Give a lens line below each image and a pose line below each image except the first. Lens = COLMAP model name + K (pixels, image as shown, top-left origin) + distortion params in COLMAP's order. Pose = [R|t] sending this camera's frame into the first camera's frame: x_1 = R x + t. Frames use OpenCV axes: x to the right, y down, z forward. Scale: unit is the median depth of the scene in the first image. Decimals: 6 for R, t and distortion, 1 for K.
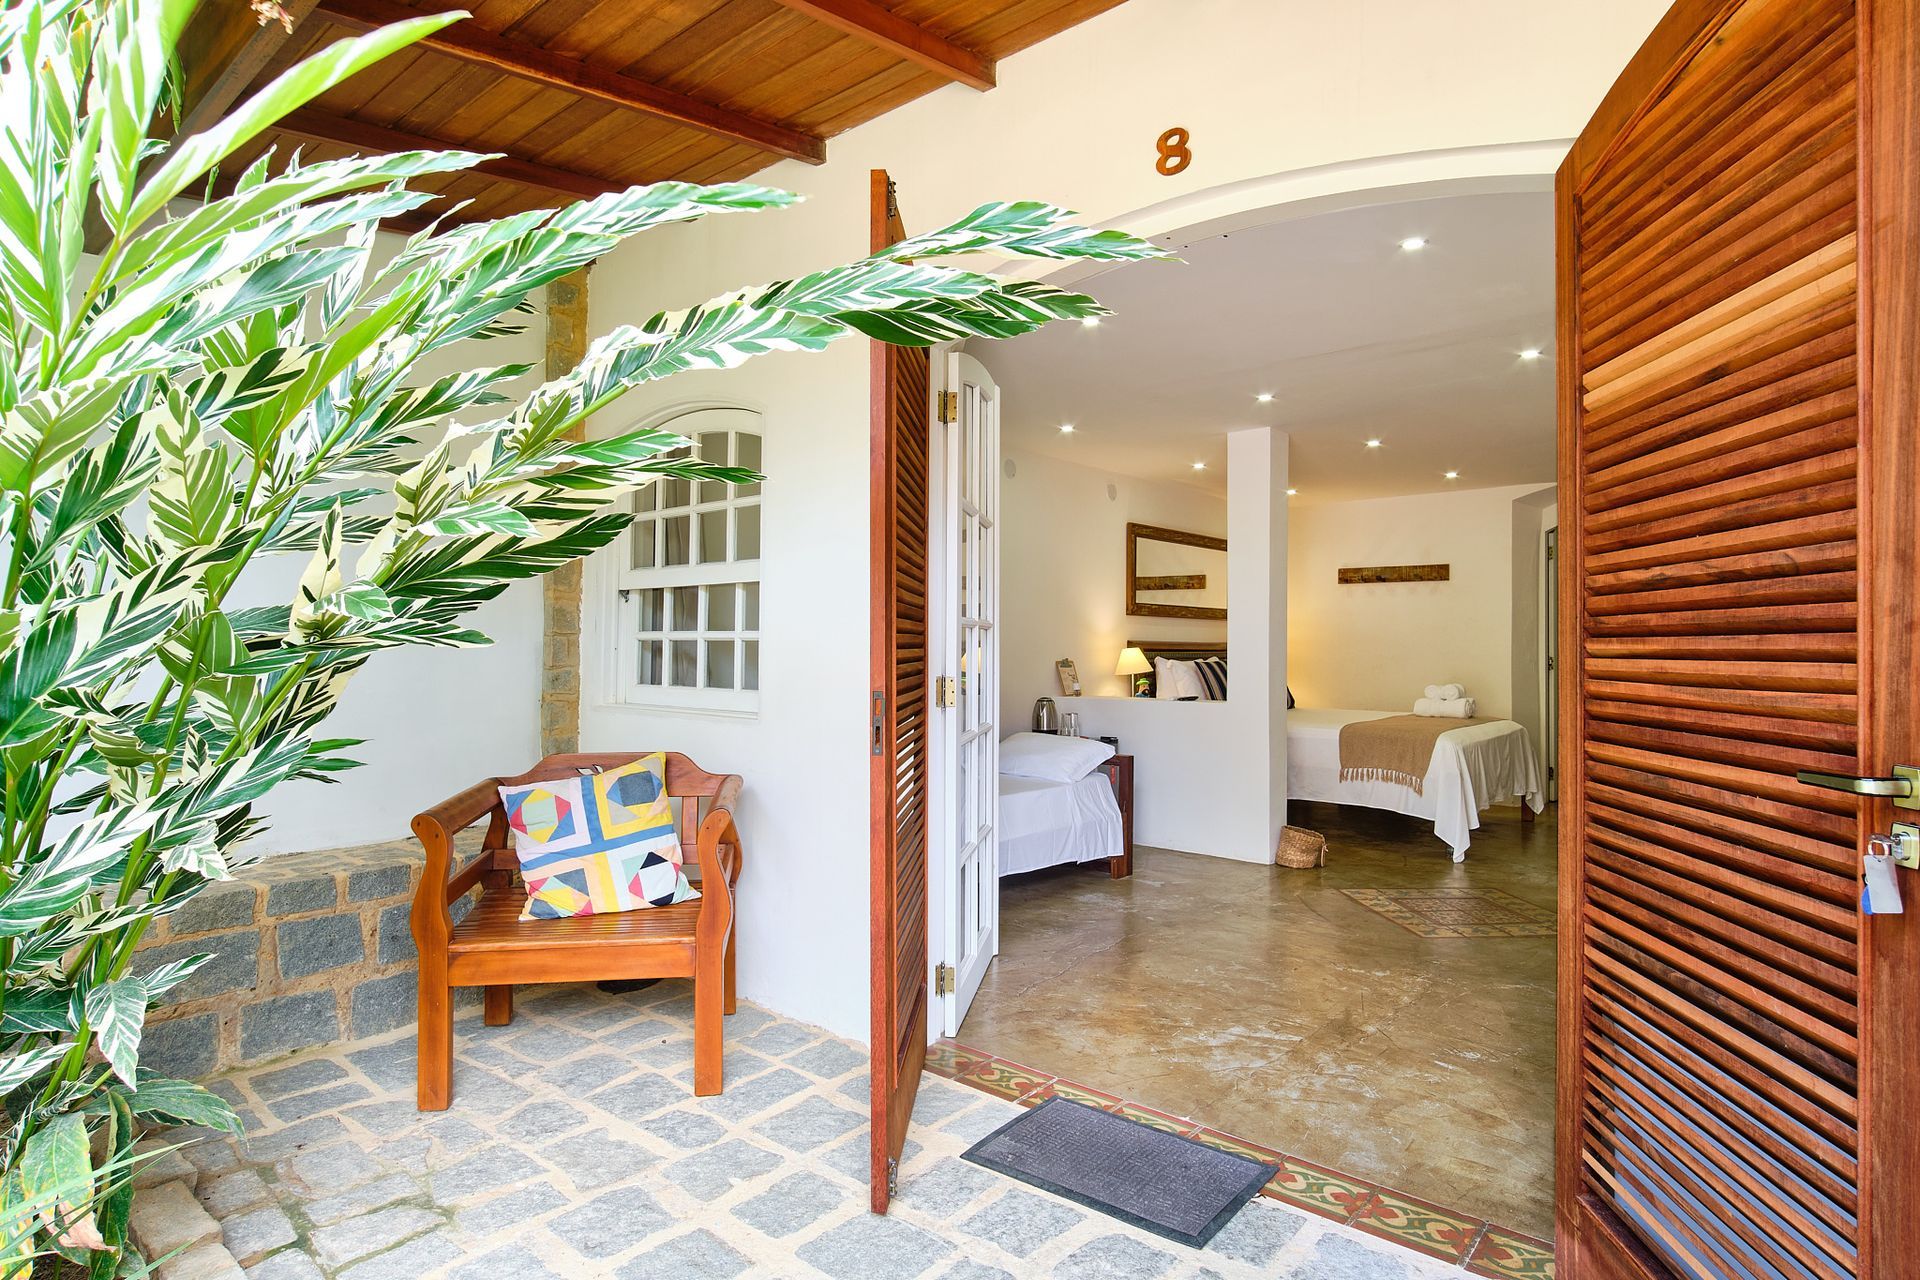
lens RADIAL K [[1032.6, 0, 960.0], [0, 1032.6, 640.0], [0, 0, 1]] dist [0.002979, -0.000148]
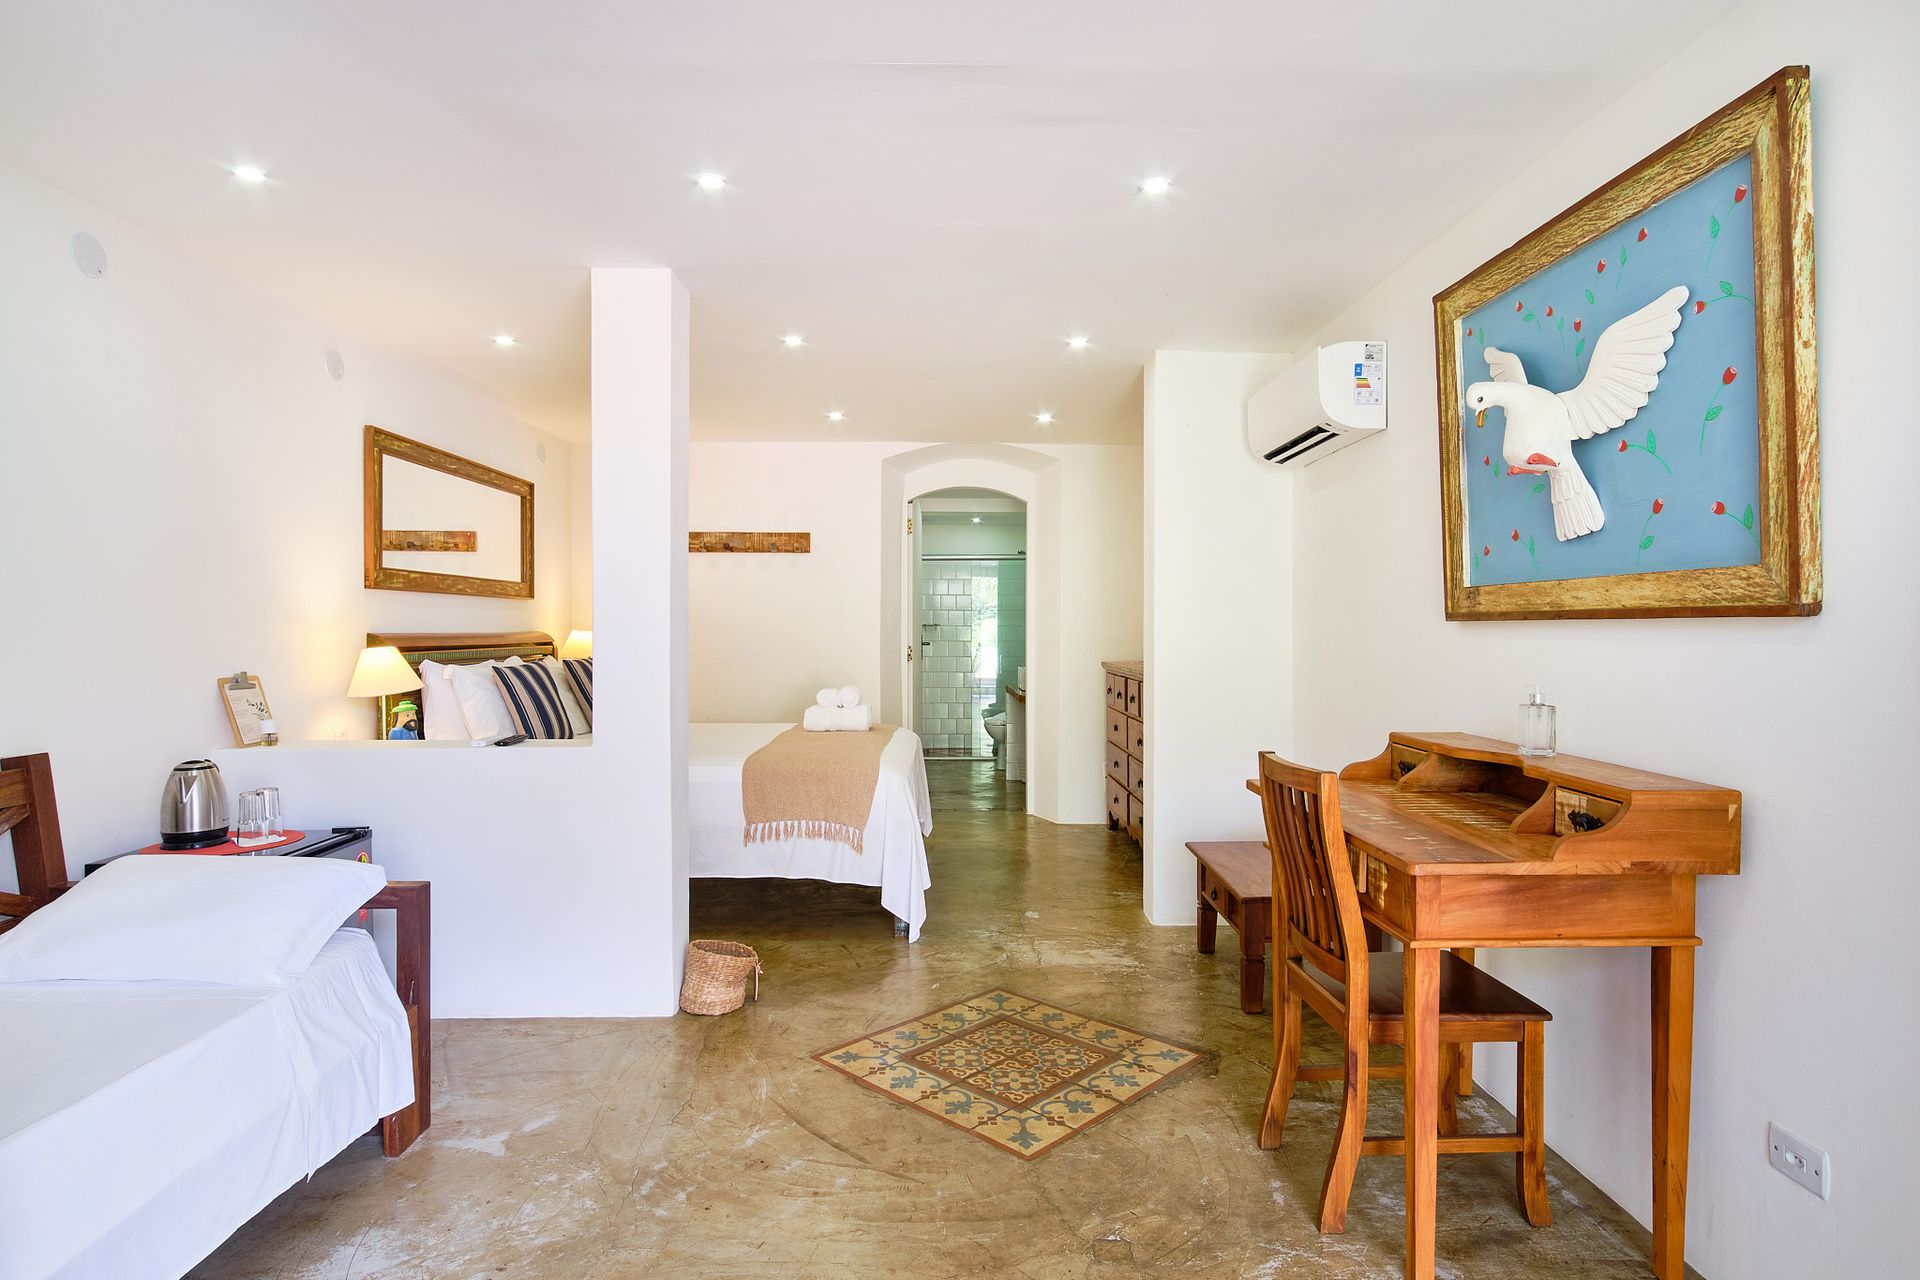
lens RADIAL K [[1032.6, 0, 960.0], [0, 1032.6, 640.0], [0, 0, 1]] dist [0.002979, -0.000148]
pose [[0.742044, -0.015890, 0.670163, 0.023273], [0.000982, 0.999744, 0.022617, -0.009157], [-0.670351, -0.016124, 0.741869, 0.374323]]
